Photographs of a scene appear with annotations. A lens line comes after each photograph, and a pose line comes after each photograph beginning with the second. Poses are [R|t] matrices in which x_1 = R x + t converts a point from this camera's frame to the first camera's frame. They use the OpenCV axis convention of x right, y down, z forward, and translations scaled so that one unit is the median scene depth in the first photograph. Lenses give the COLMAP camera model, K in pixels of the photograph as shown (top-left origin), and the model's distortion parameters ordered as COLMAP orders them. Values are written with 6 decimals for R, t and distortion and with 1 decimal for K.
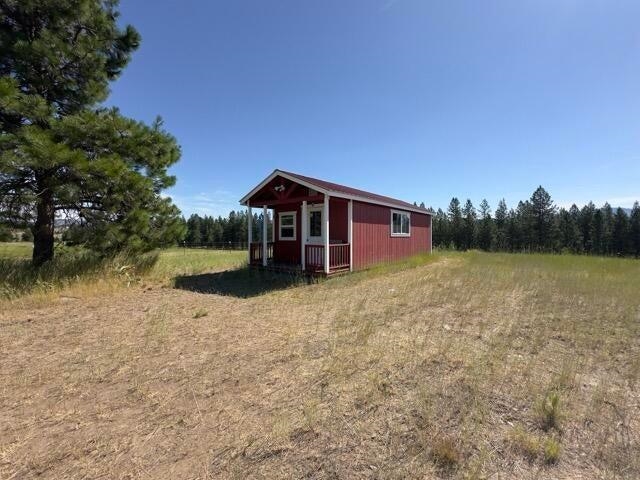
lens RADIAL K [[276.1, 0, 318.4], [0, 276.1, 239.1], [0, 0, 1]] dist [0.002140, 0.000220]
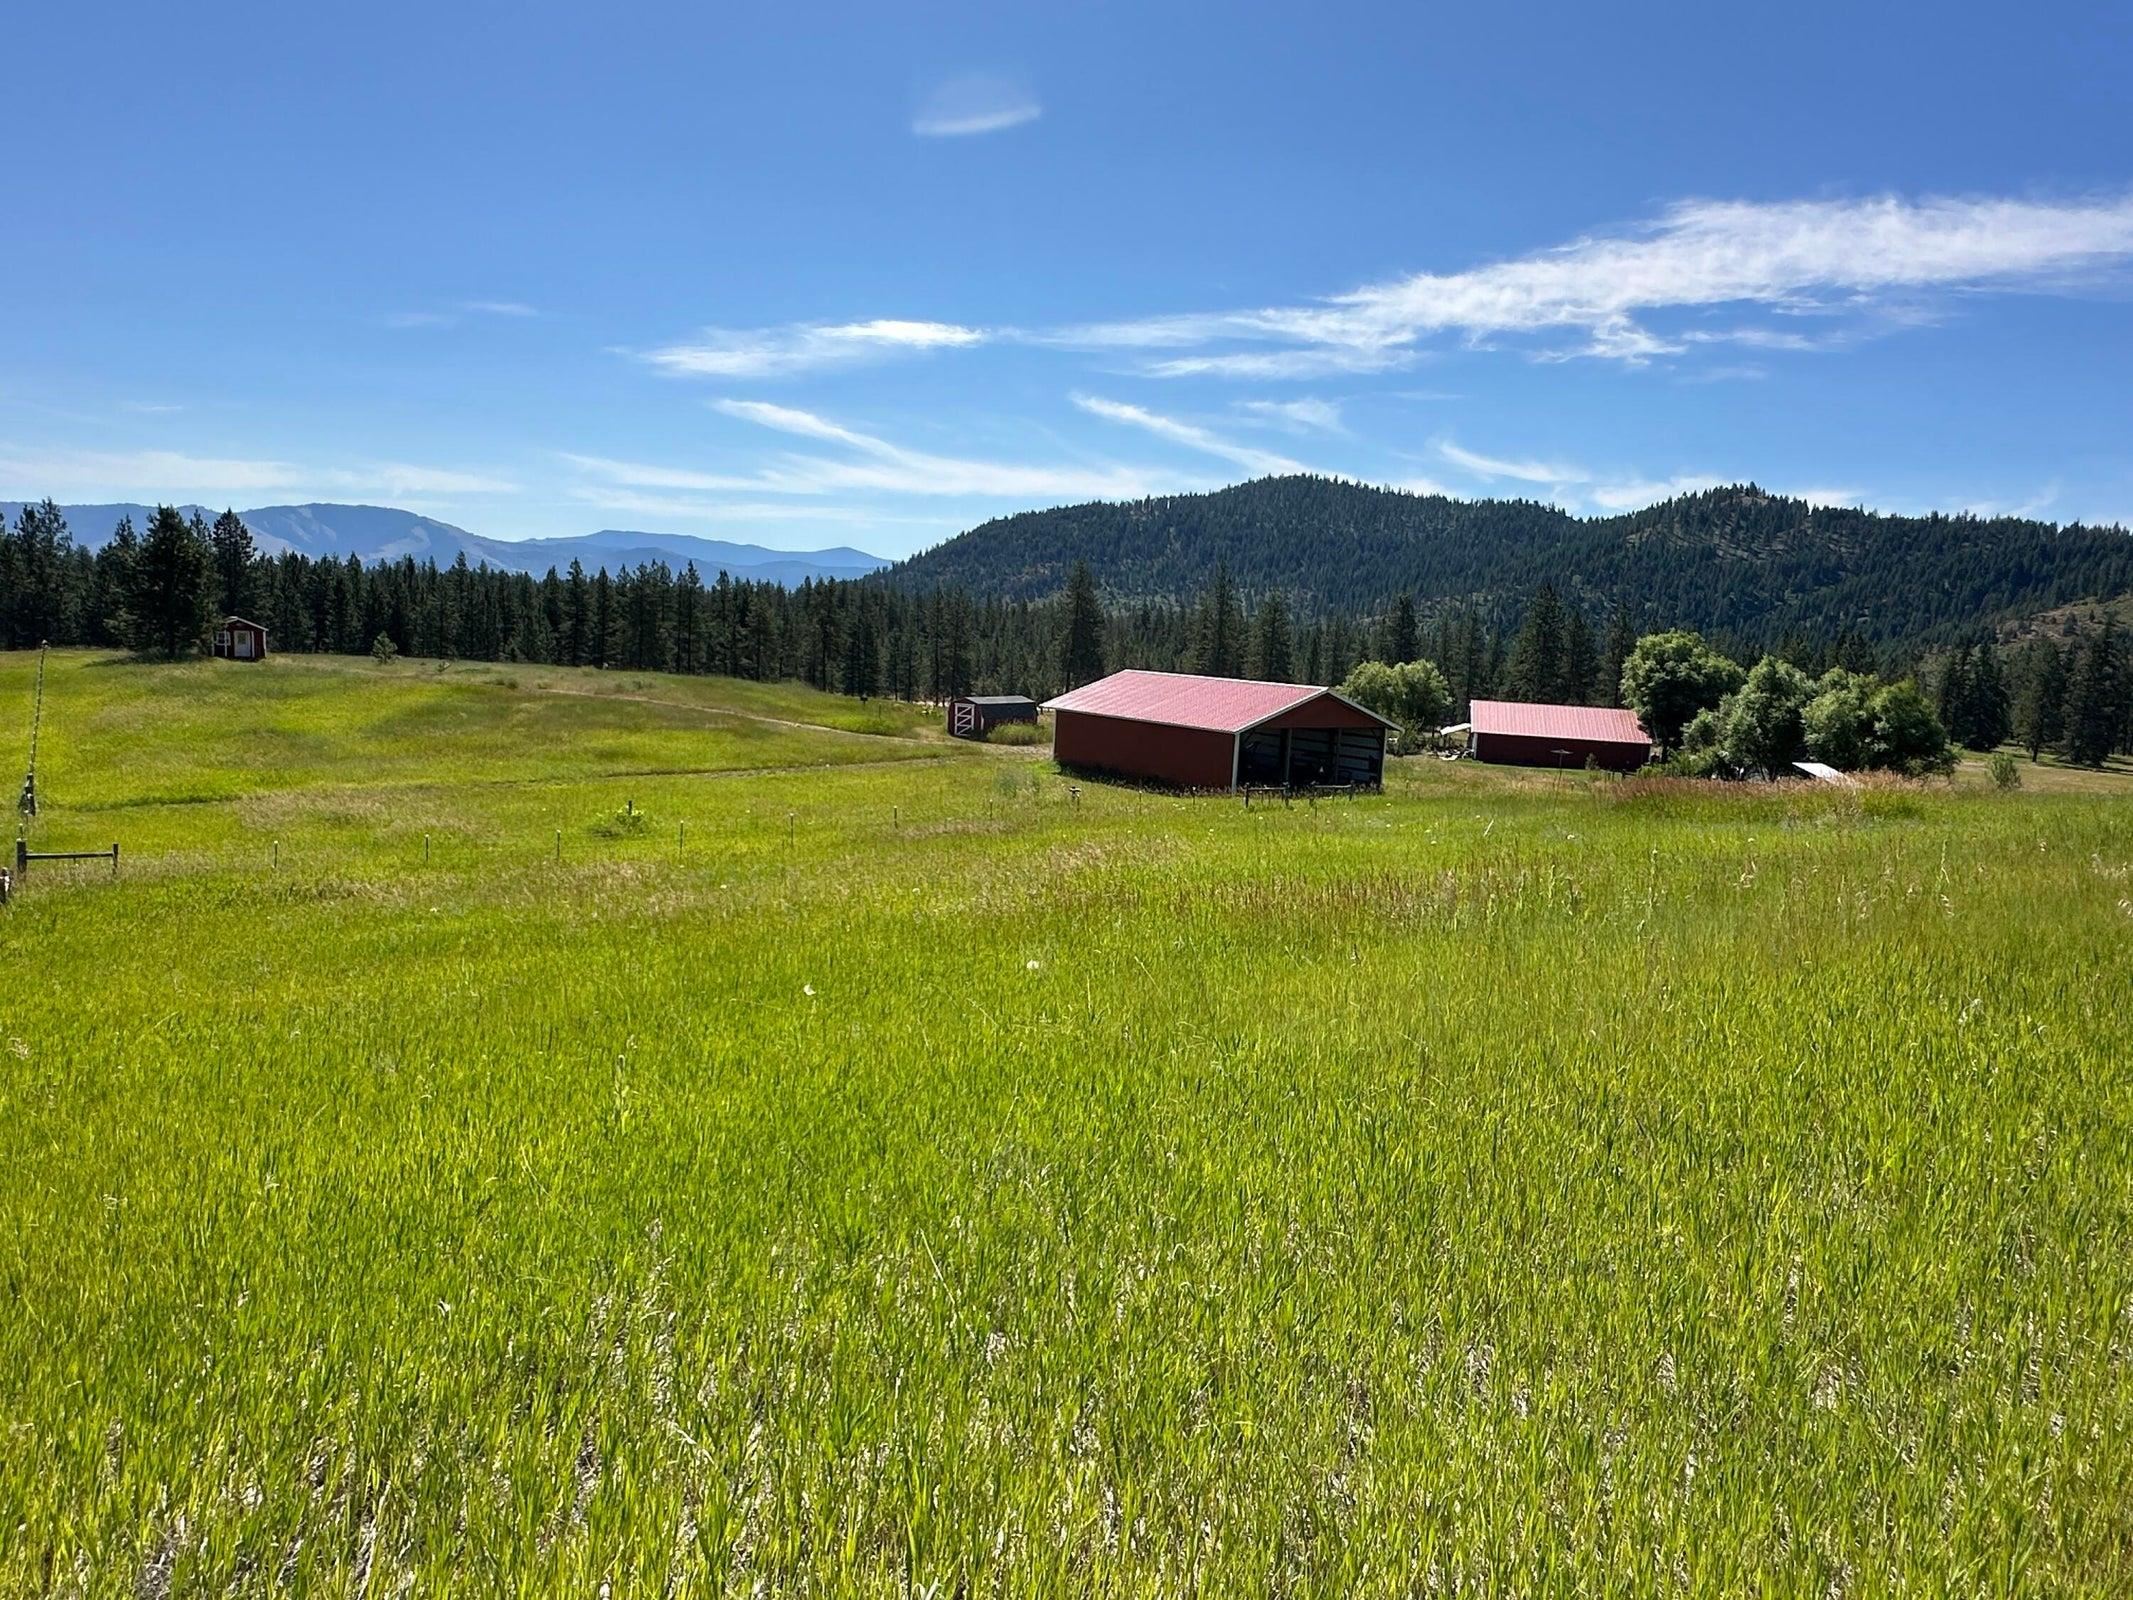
lens RADIAL K [[1312.7, 0, 1063.7], [0, 1312.7, 799.6], [0, 0, 1]] dist [-0.003102, -0.000552]
pose [[0.269775, -0.105065, 0.957174, -0.882552], [-0.010680, 0.993642, 0.112078, 0.013384], [-0.962864, -0.040459, 0.266937, -0.849708]]
